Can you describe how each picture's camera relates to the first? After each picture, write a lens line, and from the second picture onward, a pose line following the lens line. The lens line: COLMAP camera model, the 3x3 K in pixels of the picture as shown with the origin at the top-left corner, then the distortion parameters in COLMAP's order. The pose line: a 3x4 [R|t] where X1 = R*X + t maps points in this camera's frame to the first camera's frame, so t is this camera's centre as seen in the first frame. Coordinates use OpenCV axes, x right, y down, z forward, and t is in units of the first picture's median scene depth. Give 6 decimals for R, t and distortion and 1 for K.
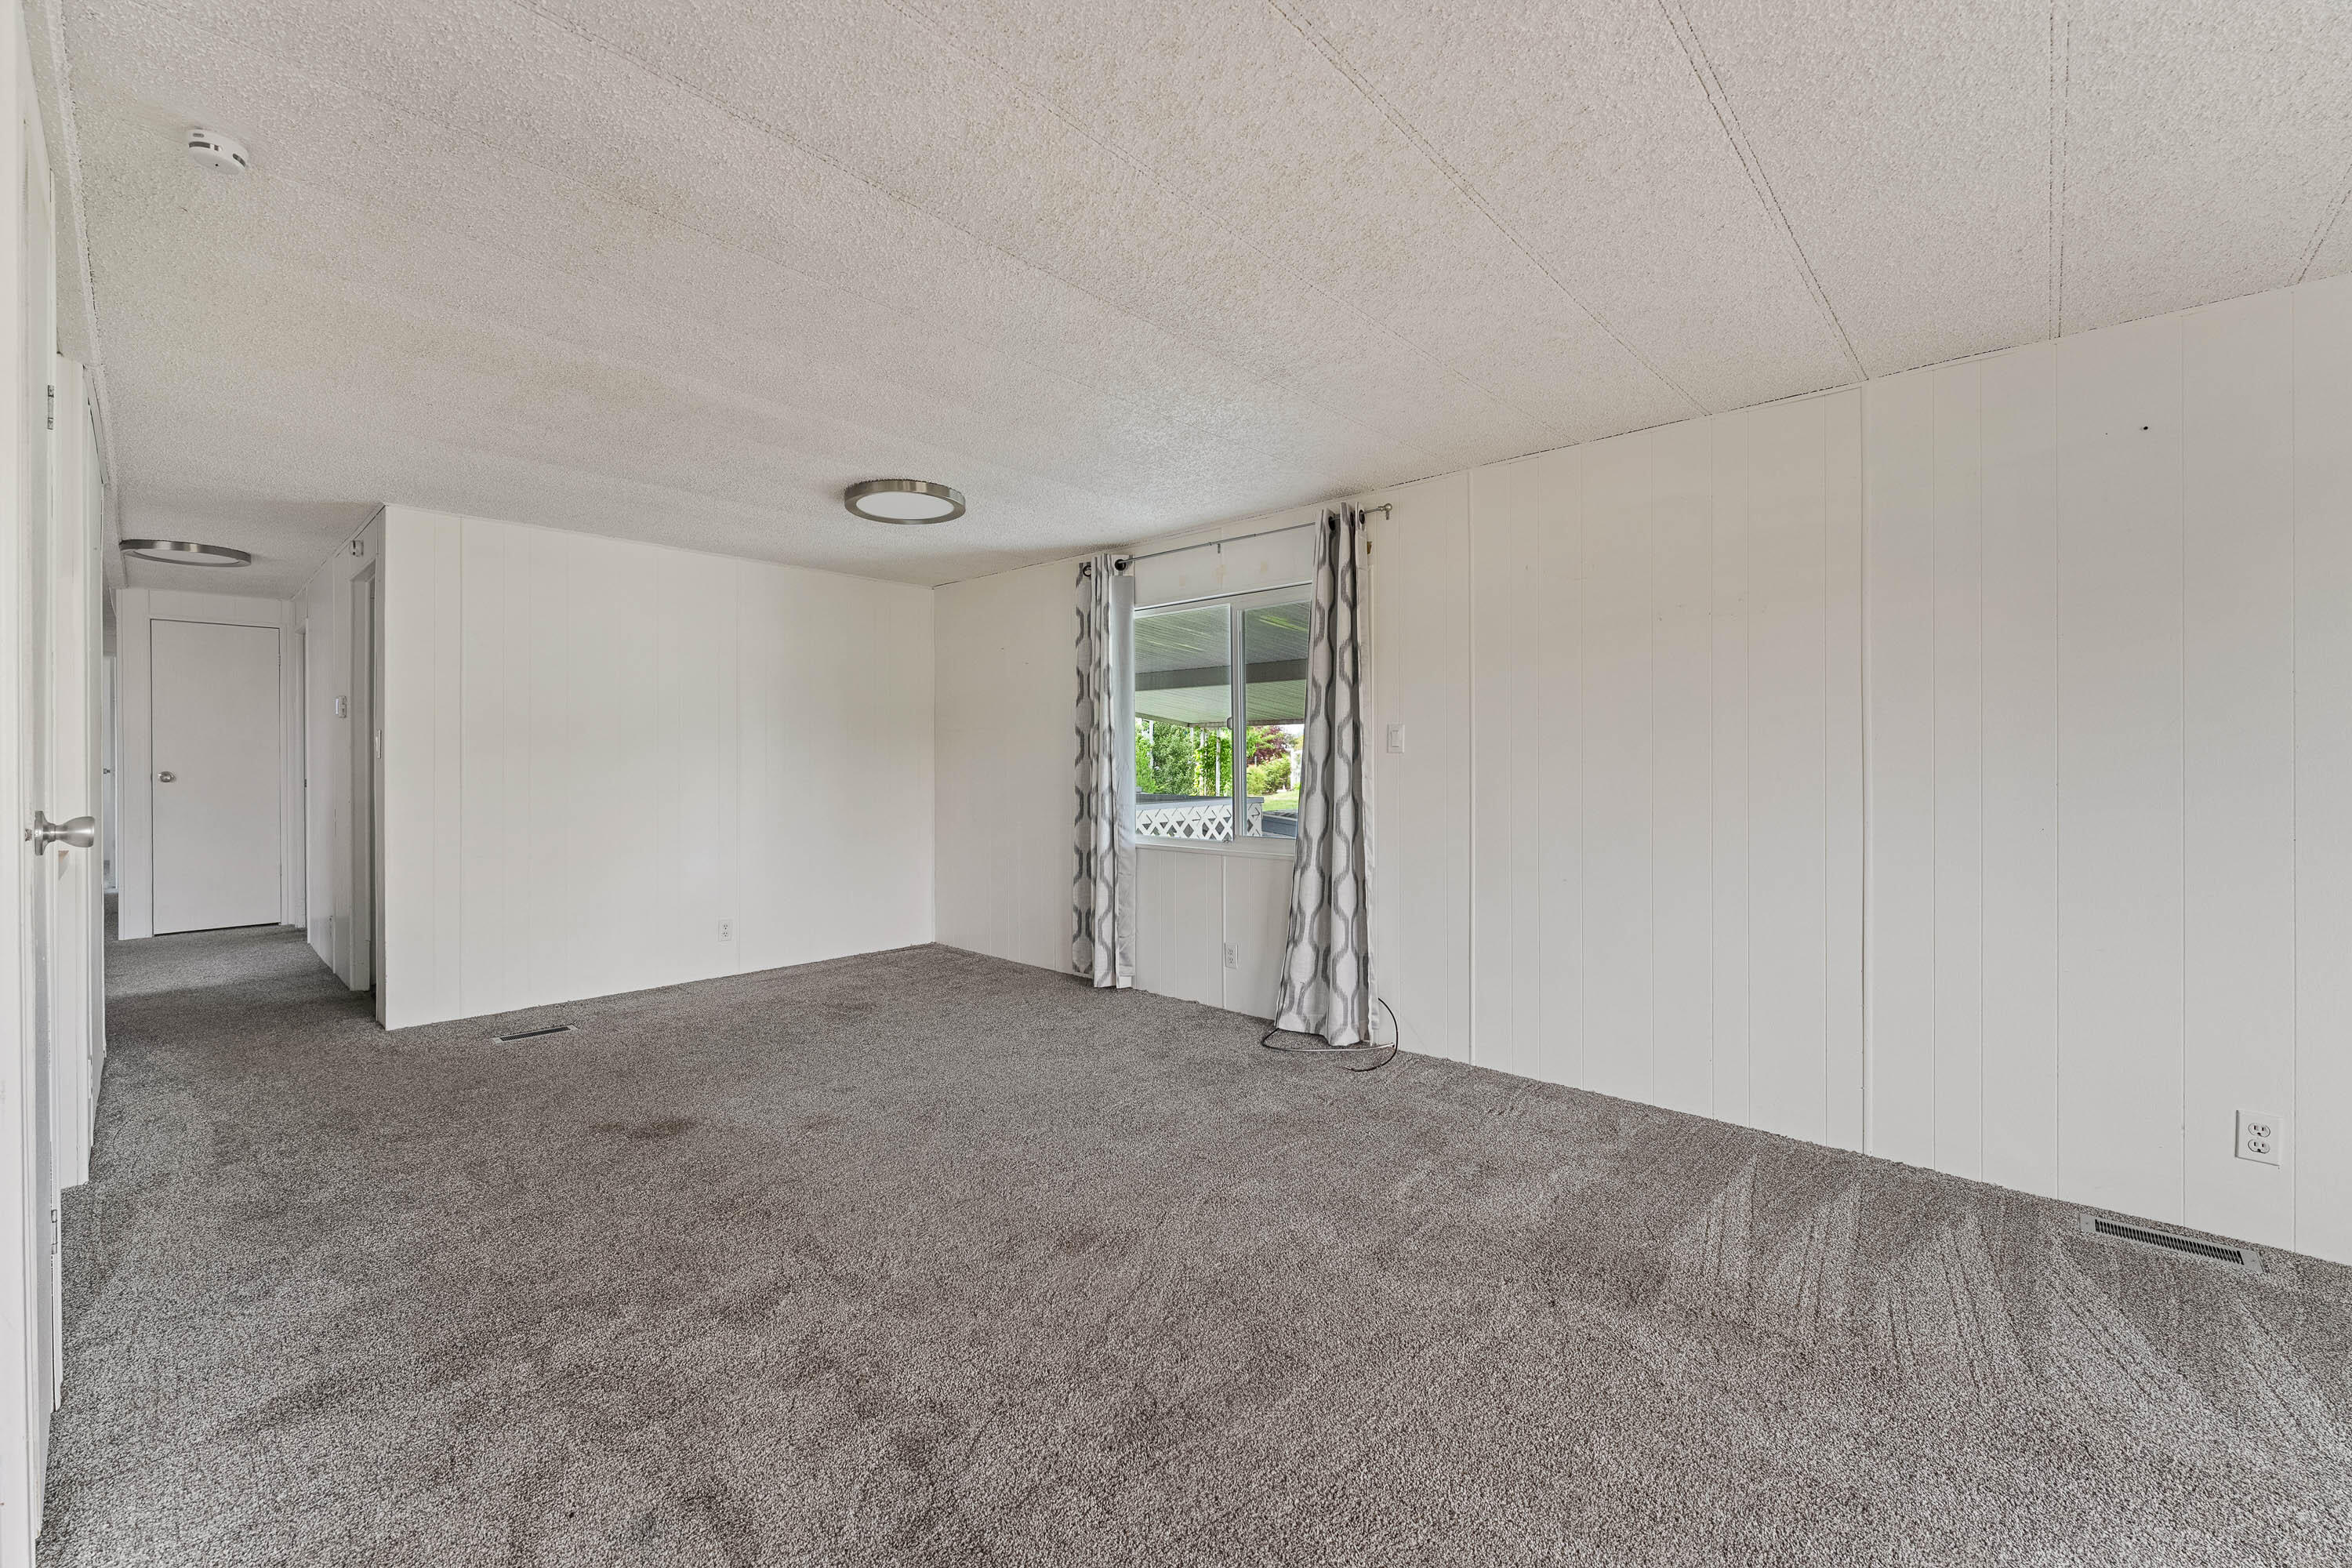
lens RADIAL K [[958.8, 0, 1177.7], [0, 958.8, 776.0], [0, 0, 1]] dist [-0.002215, -0.000715]
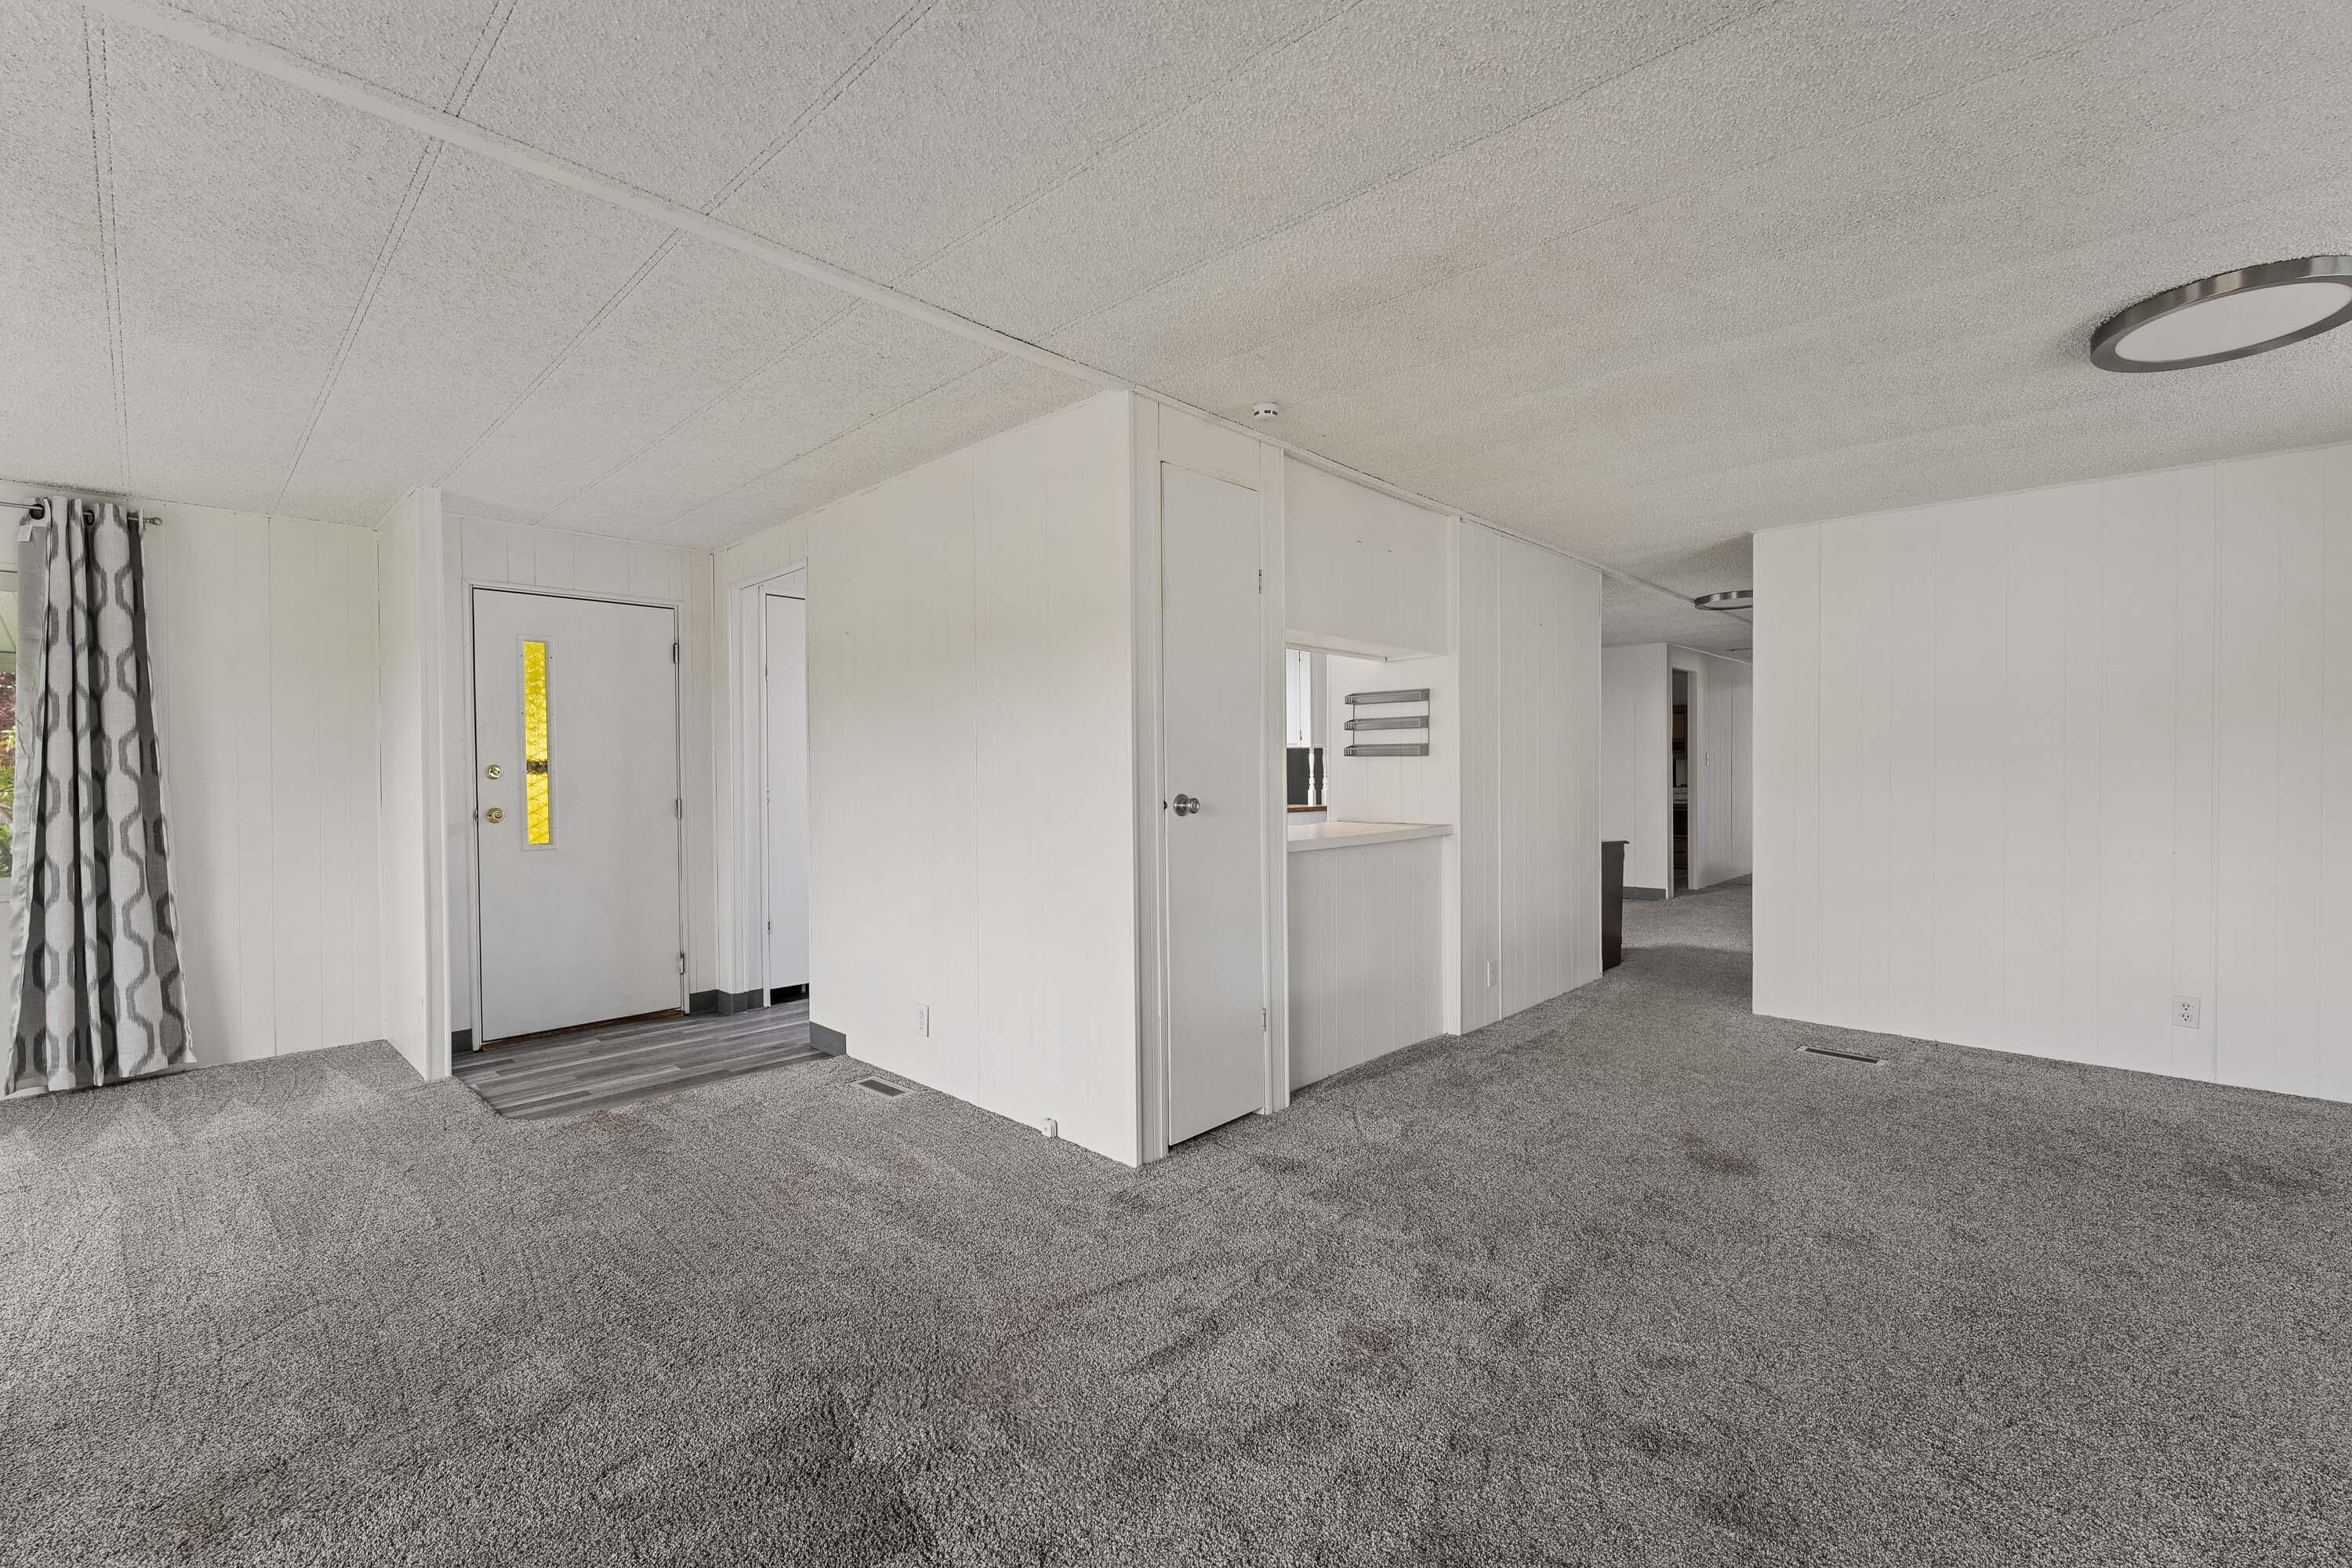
lens RADIAL K [[1000.2, 0, 1177.9], [0, 1000.2, 779.1], [0, 0, 1]] dist [0.004221, 0.000223]
pose [[-0.032325, 0.007004, -0.999453, 0.466851], [-0.012382, 0.999896, 0.007408, -0.003361], [0.999401, 0.012615, -0.032235, 0.524883]]
